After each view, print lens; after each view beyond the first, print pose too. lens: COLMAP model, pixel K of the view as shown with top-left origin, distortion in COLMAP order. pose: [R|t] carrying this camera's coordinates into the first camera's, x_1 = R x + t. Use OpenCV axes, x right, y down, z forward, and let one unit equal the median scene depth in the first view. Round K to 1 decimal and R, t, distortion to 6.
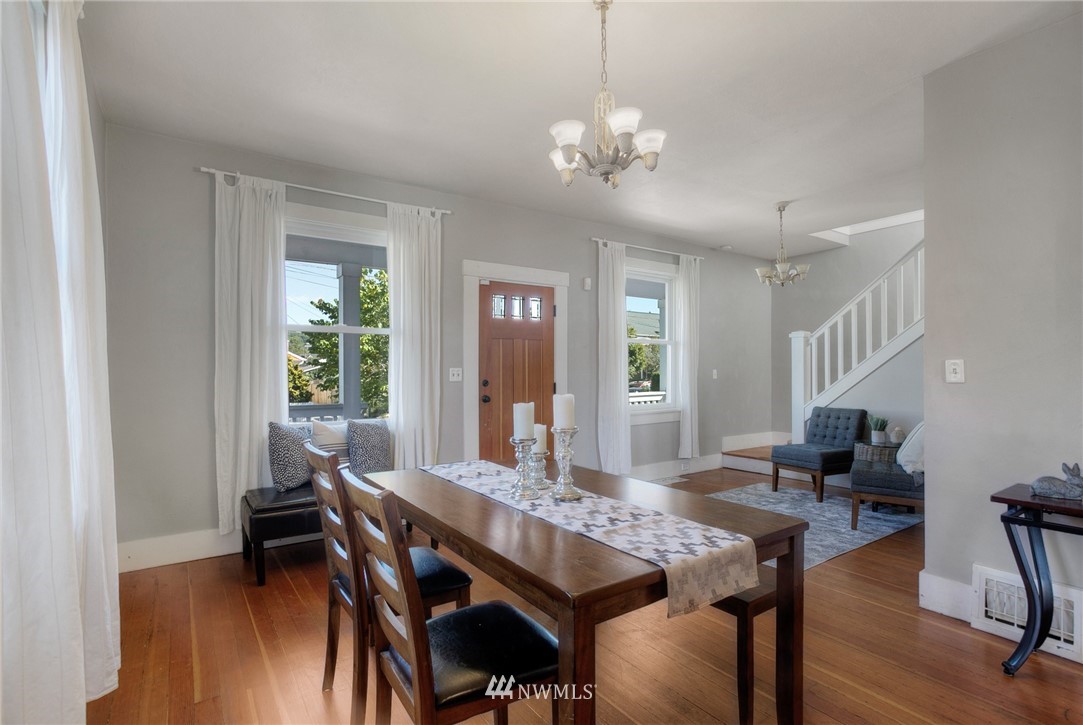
lens RADIAL K [[533.8, 0, 538.4], [0, 533.8, 375.6], [0, 0, 1]] dist [-0.055180, 0.035858]
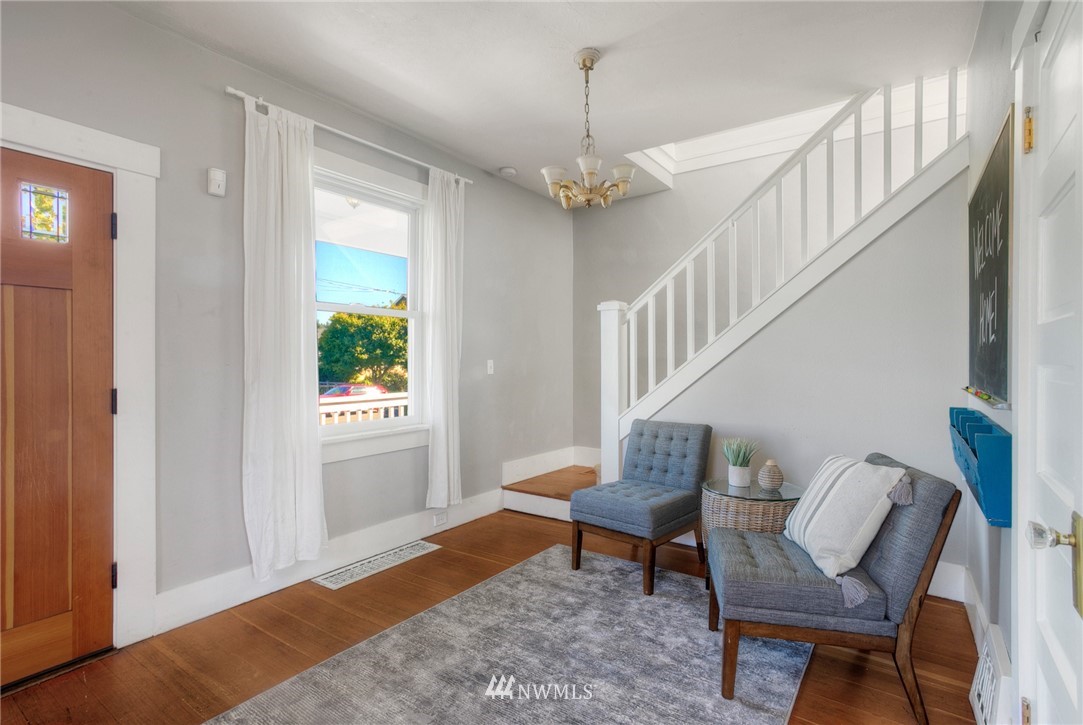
lens RADIAL K [[533.4, 0, 544.7], [0, 533.4, 363.1], [0, 0, 1]] dist [-0.017189, 0.000480]
pose [[0.937918, 0.002609, 0.346847, 0.205833], [-0.001084, 0.999989, -0.004590, -0.005634], [-0.346856, 0.003928, 0.937910, 0.447983]]
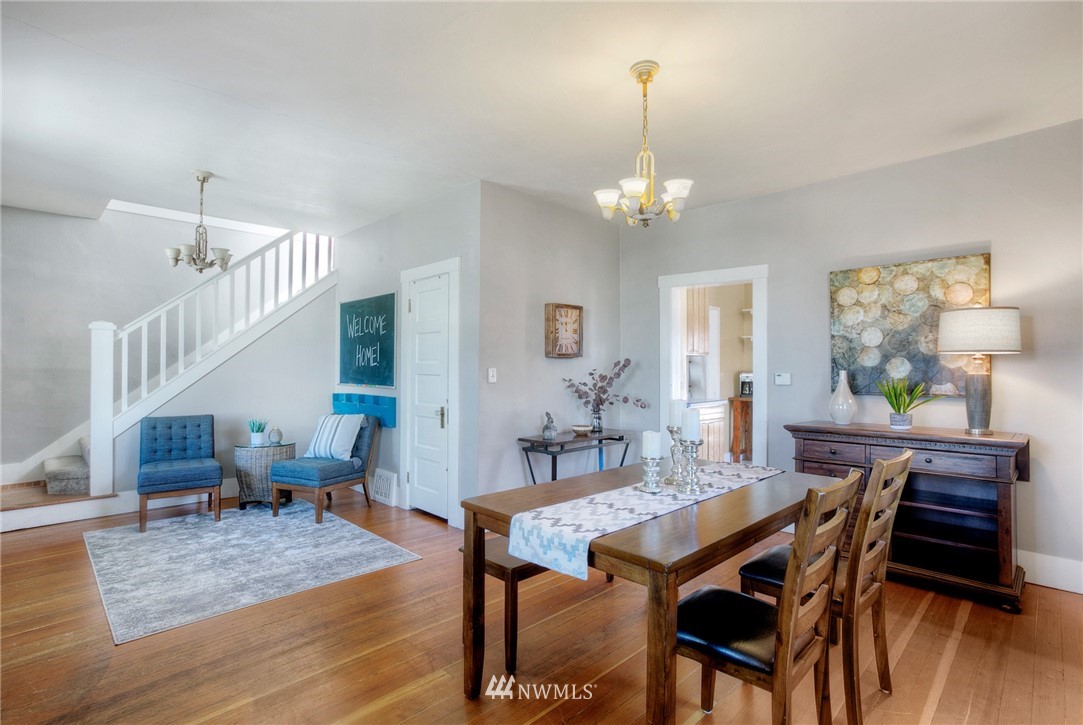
lens RADIAL K [[533.4, 0, 544.7], [0, 533.4, 363.1], [0, 0, 1]] dist [-0.017189, 0.000480]
pose [[-0.169785, 0.004468, 0.985471, -0.401325], [0.006097, 0.999975, -0.003484, -0.019466], [-0.985462, 0.005416, -0.169808, 0.540689]]
